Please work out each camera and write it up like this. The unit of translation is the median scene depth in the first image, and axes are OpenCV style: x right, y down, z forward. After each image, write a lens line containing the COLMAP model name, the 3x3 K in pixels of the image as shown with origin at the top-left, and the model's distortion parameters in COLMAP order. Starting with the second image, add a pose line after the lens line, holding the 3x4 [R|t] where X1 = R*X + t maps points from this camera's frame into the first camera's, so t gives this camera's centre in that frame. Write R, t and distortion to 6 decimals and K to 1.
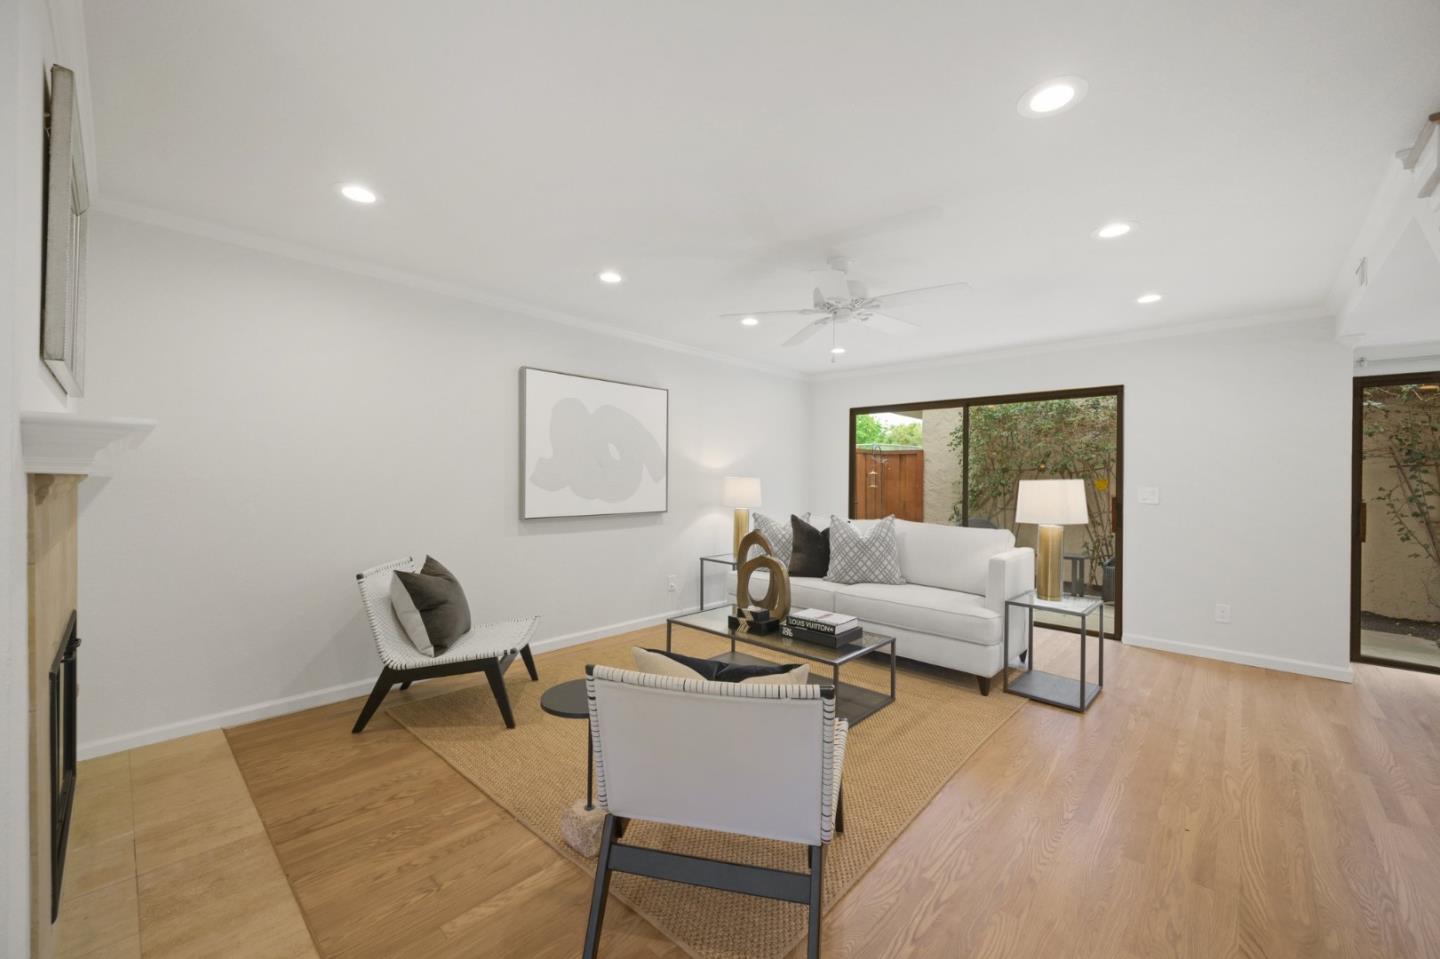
lens RADIAL K [[562.6, 0, 721.4], [0, 562.6, 478.2], [0, 0, 1]] dist [-0.000478, 0.000280]
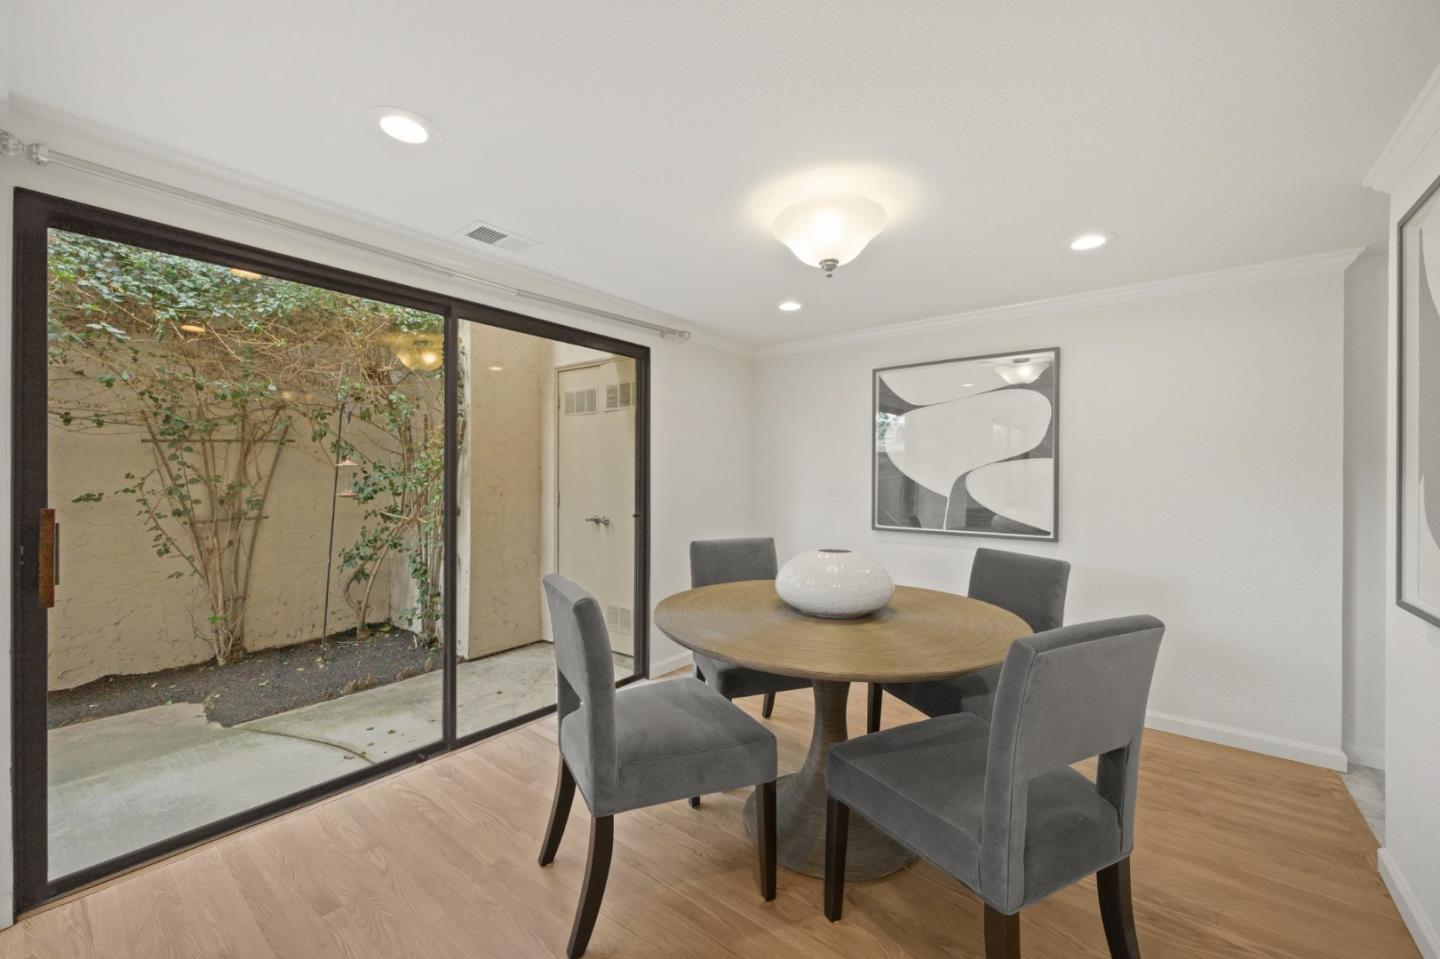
lens RADIAL K [[562.6, 0, 721.4], [0, 562.6, 478.2], [0, 0, 1]] dist [-0.000478, 0.000280]
pose [[-0.075075, -0.017306, 0.997028, 0.522365], [-0.008785, 0.999822, 0.016693, 0.006085], [-0.997139, -0.007506, -0.075214, 0.407649]]
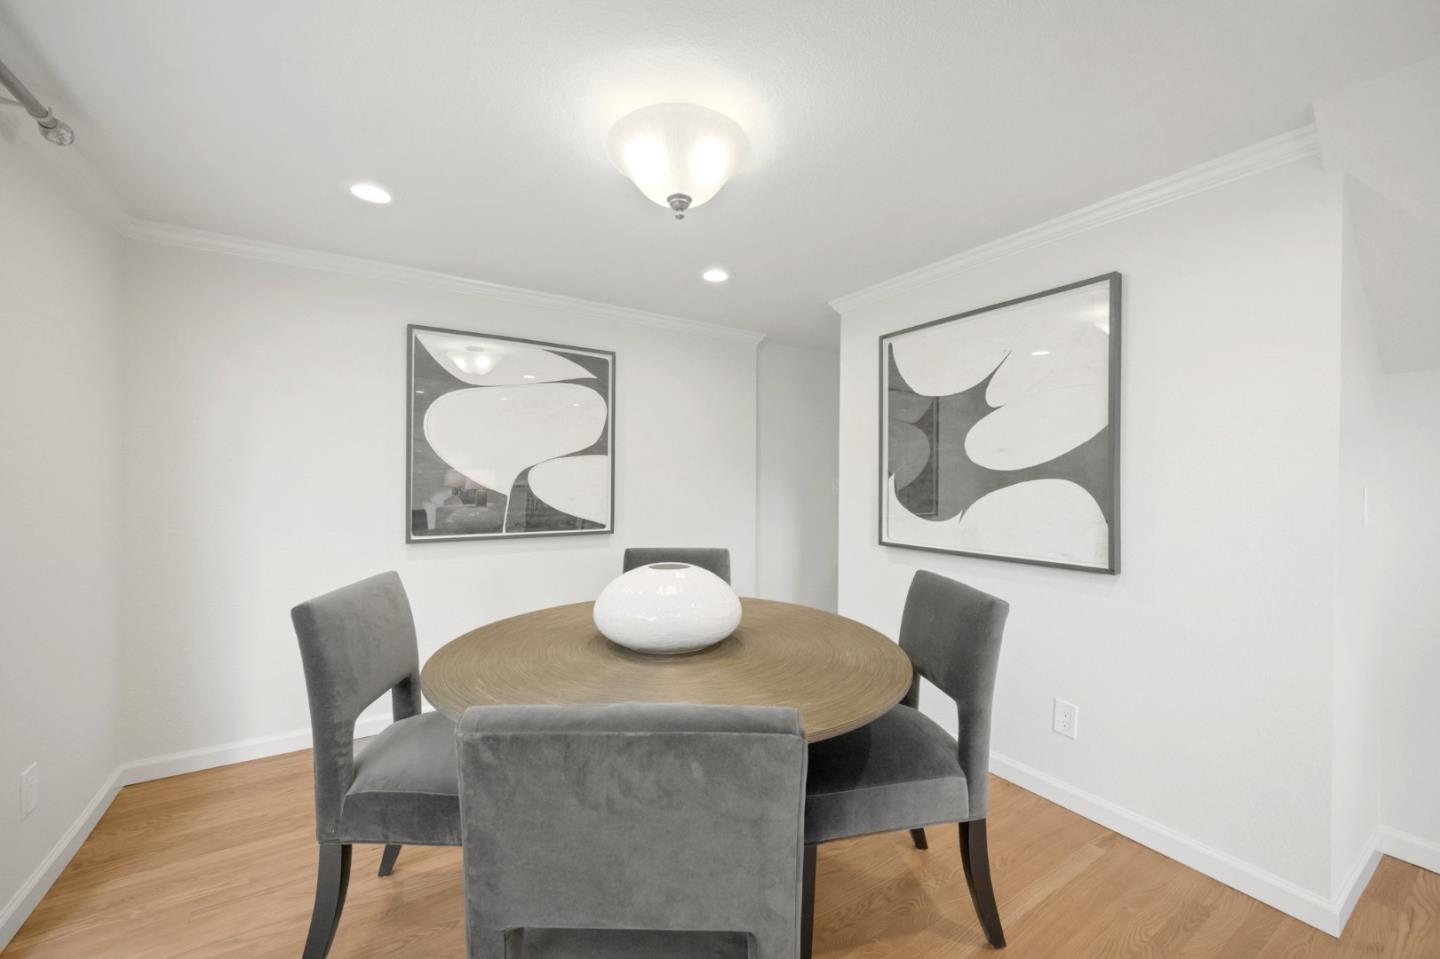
lens RADIAL K [[562.6, 0, 721.4], [0, 562.6, 478.2], [0, 0, 1]] dist [-0.000478, 0.000280]
pose [[-0.966949, -0.021994, 0.254018, 0.796281], [-0.022258, 0.999751, 0.001833, 0.013304], [-0.253995, -0.003882, -0.967198, 0.589822]]
